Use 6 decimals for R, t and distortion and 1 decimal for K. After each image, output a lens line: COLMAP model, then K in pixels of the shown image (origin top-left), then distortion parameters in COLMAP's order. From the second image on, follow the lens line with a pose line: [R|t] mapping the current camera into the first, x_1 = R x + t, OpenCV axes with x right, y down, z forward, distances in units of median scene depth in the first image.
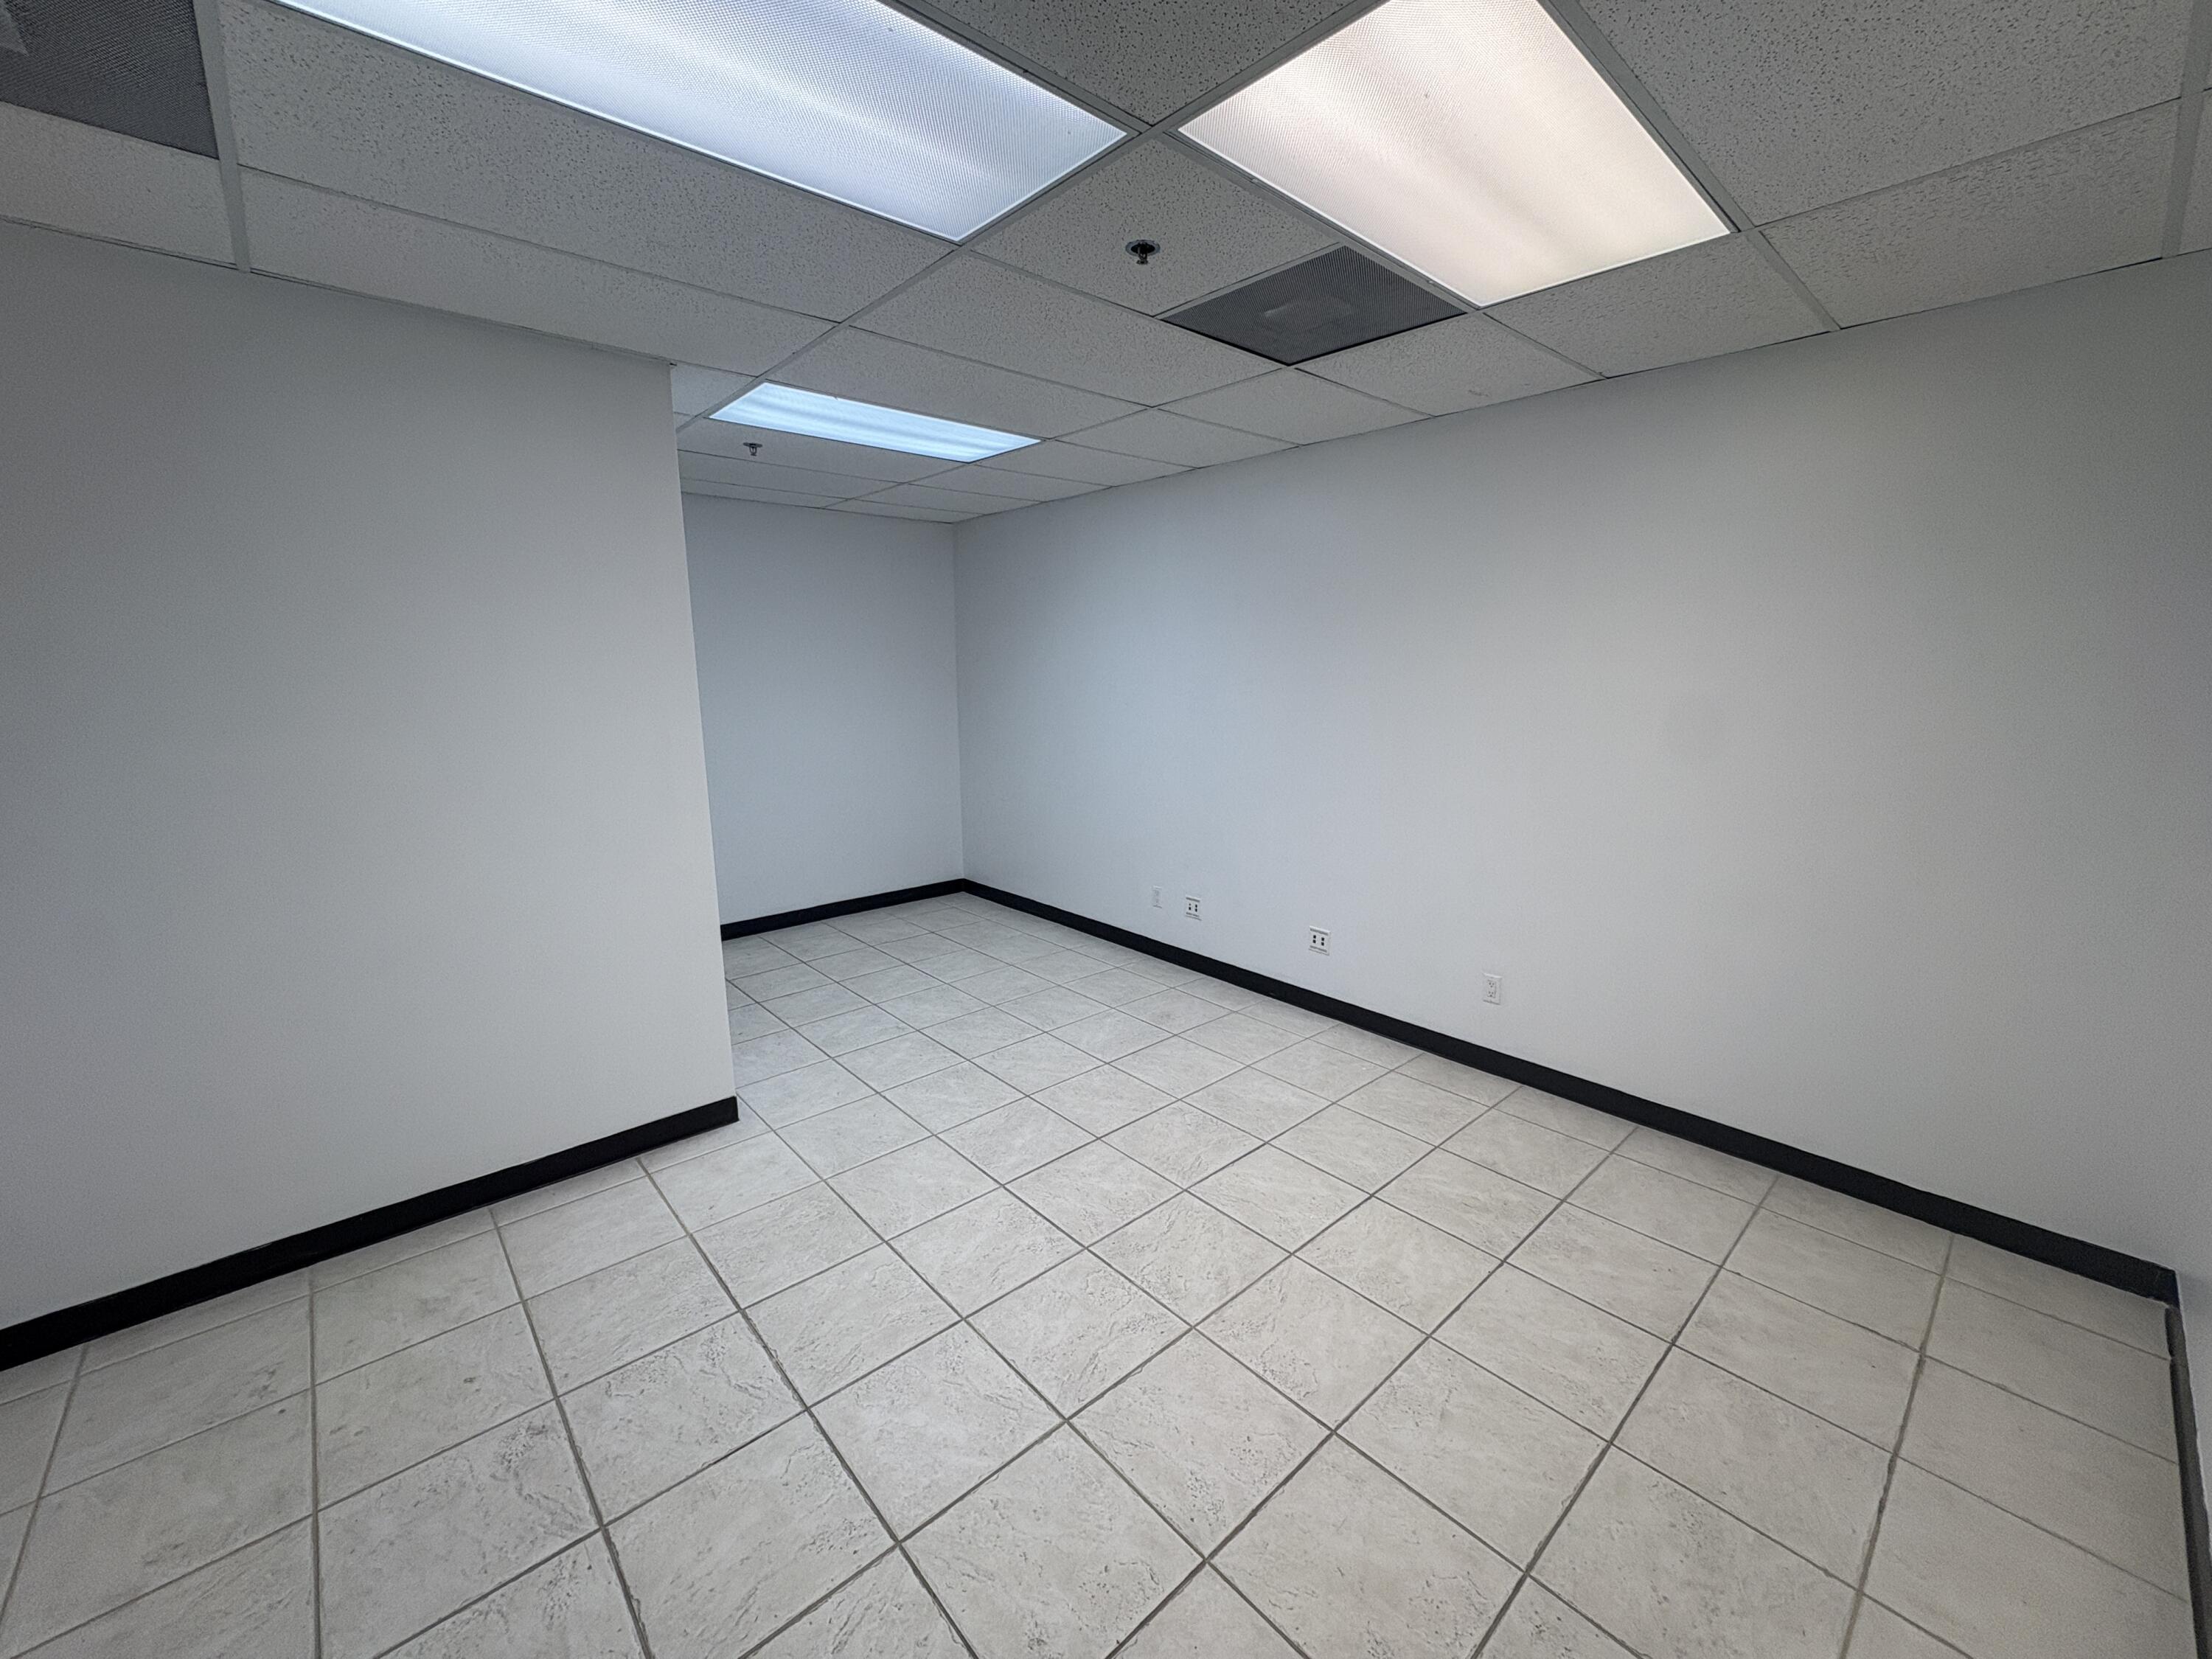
lens RADIAL K [[878.0, 0, 1101.4], [0, 878.0, 832.9], [0, 0, 1]] dist [0.001868, -0.001032]
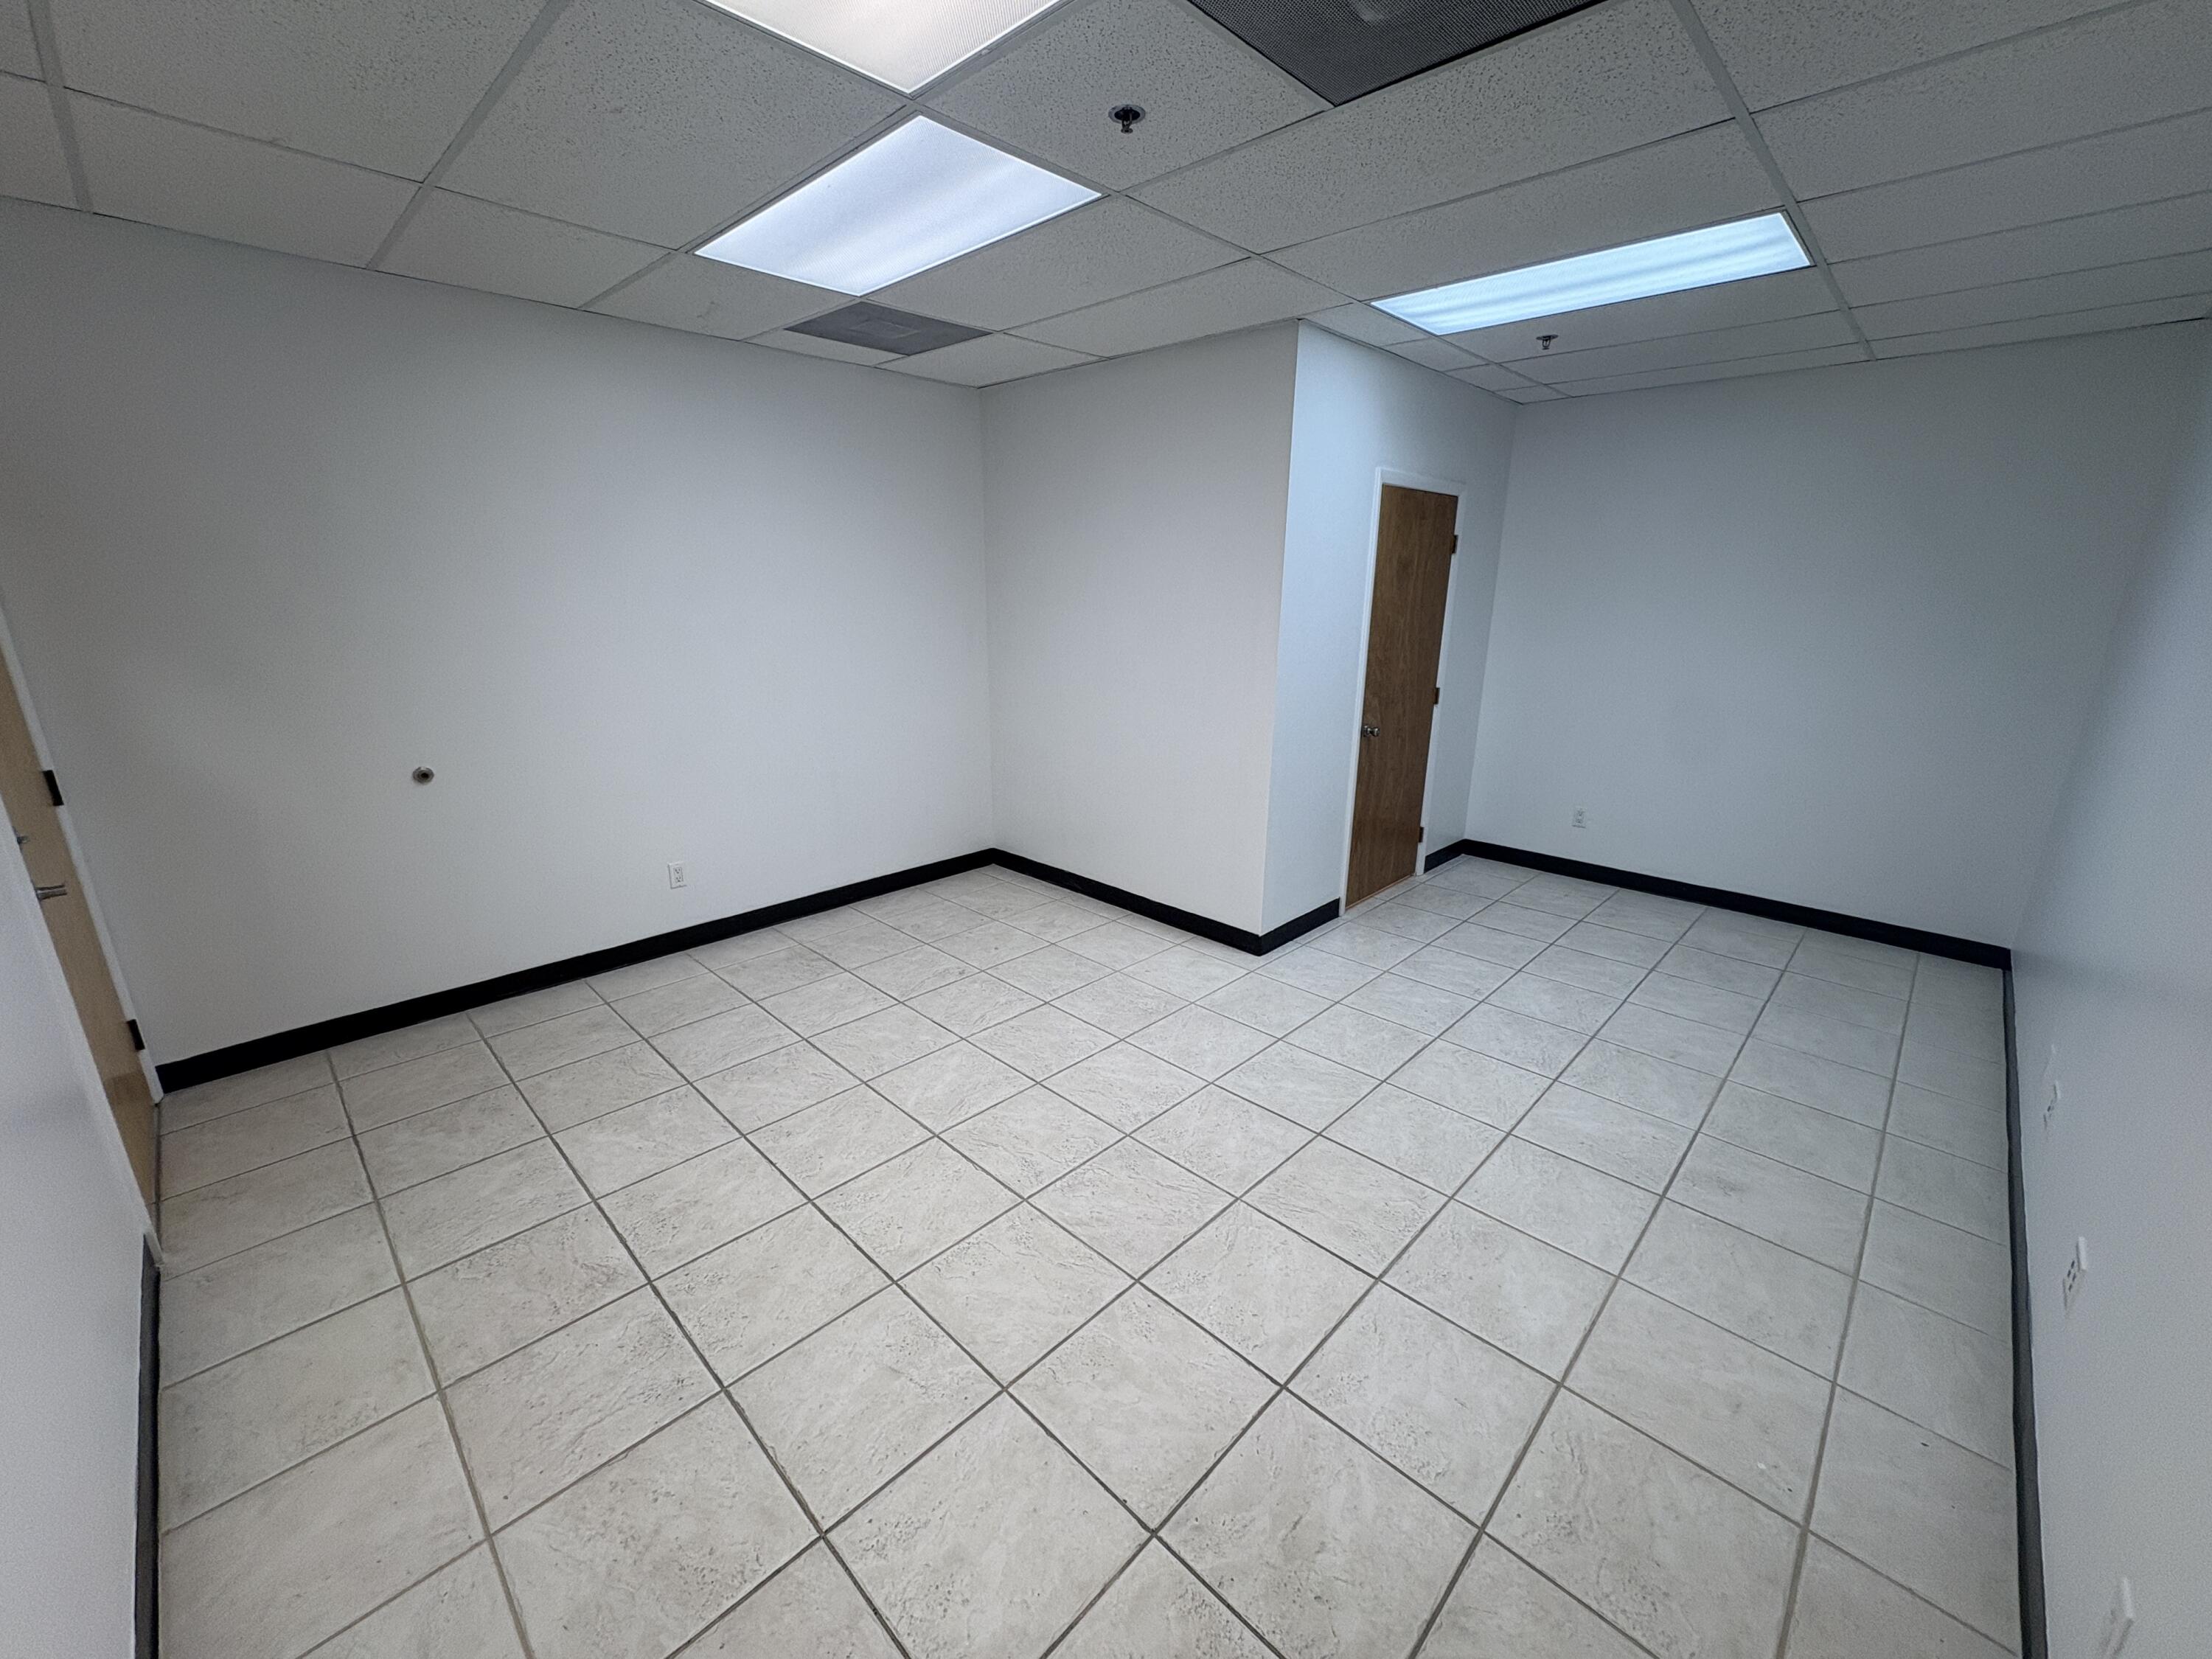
lens RADIAL K [[878.0, 0, 1106.4], [0, 878.0, 831.9], [0, 0, 1]] dist [0.001868, -0.001032]
pose [[0.071237, 0.277543, -0.958069, 0.902341], [-0.198903, 0.945171, 0.259017, -0.145658], [0.977427, 0.172111, 0.122535, 0.783442]]
